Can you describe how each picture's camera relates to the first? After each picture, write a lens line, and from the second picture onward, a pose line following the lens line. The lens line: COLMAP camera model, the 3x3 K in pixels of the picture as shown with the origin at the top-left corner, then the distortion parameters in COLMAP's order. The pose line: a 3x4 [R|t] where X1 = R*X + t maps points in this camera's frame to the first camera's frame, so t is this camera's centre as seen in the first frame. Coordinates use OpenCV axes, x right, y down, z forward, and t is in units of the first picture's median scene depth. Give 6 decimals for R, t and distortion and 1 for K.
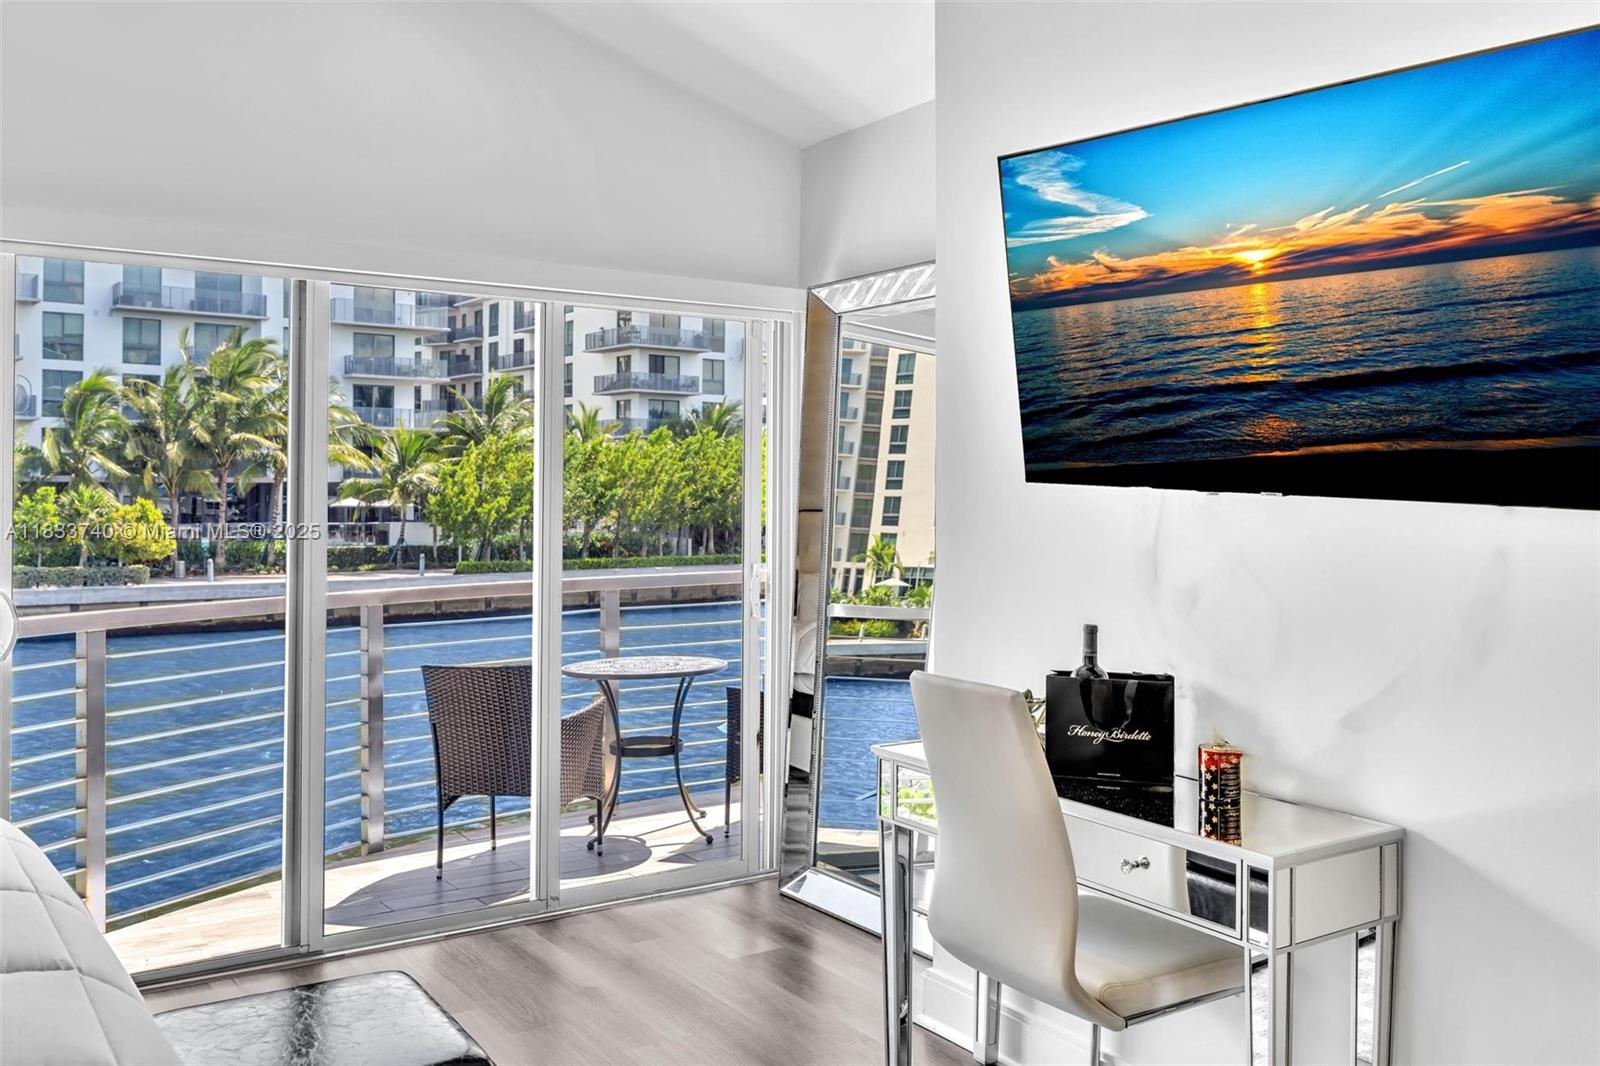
lens RADIAL K [[1412.8, 0, 822.5], [0, 1412.8, 483.9], [0, 0, 1]] dist [0.019935, -0.000380]
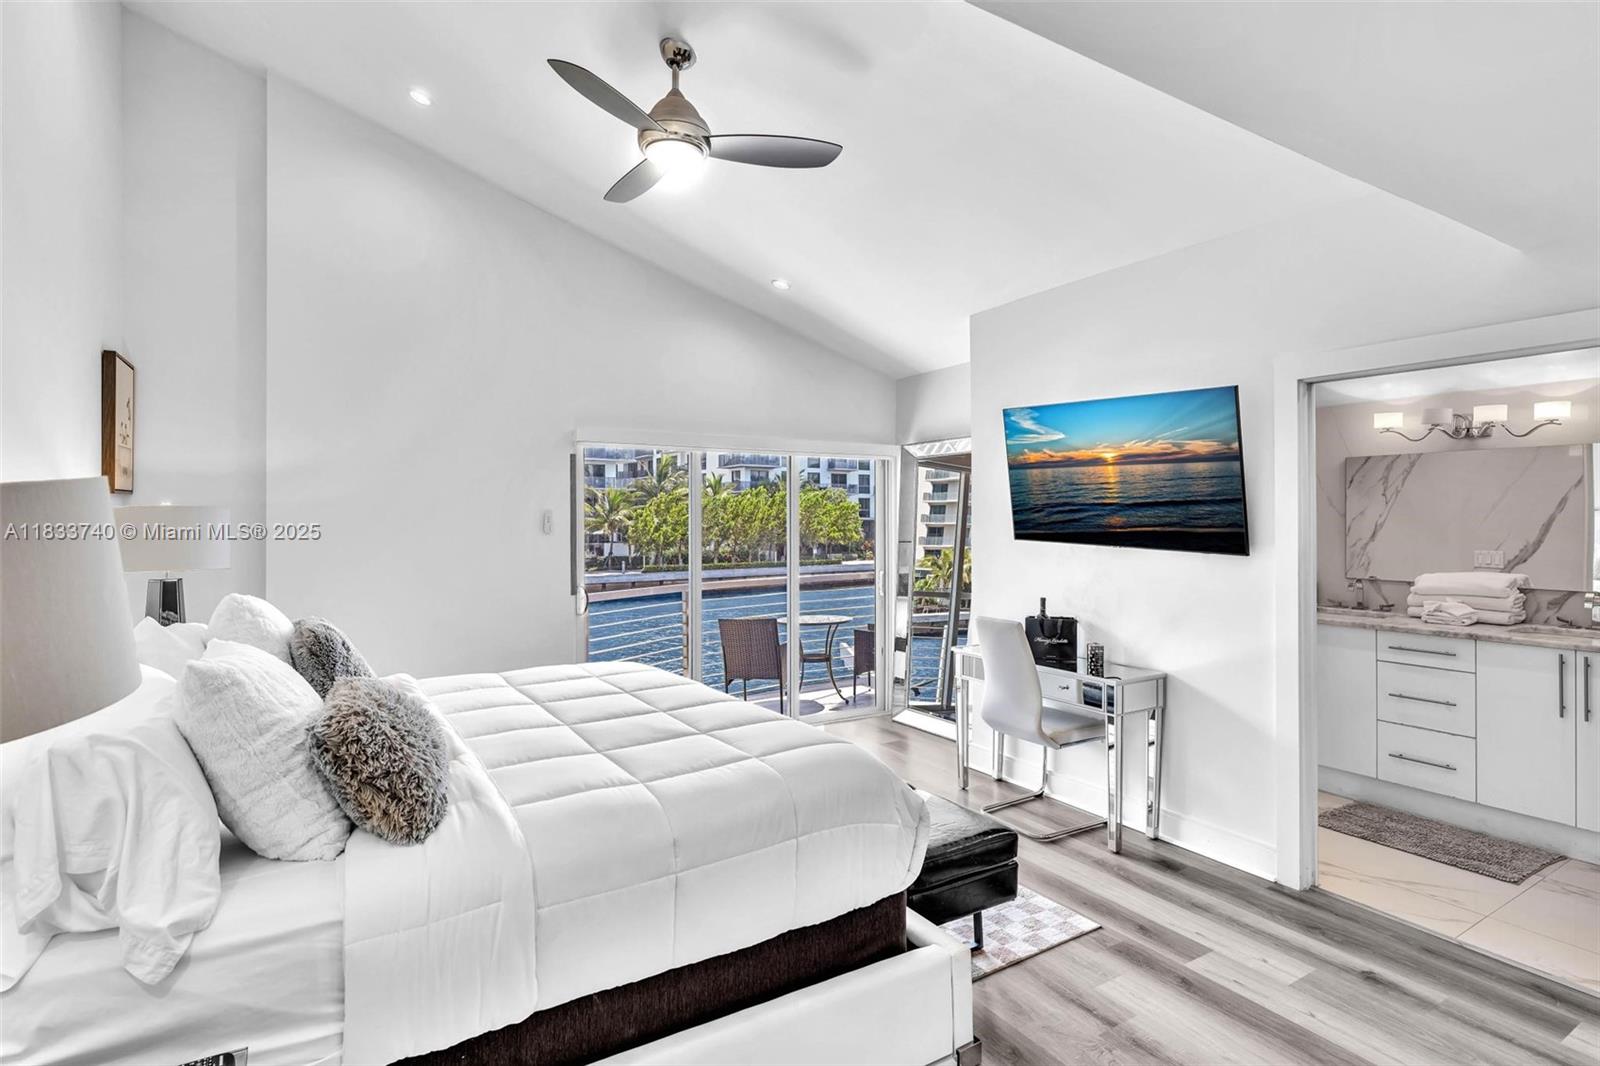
lens RADIAL K [[839.7, 0, 787.5], [0, 839.7, 521.4], [0, 0, 1]] dist [0.005034, 0.001244]
pose [[0.996693, -0.004877, -0.081111, -0.145469], [0.005074, 0.999985, 0.002228, -0.042690], [0.081099, -0.002633, 0.996703, -0.539949]]
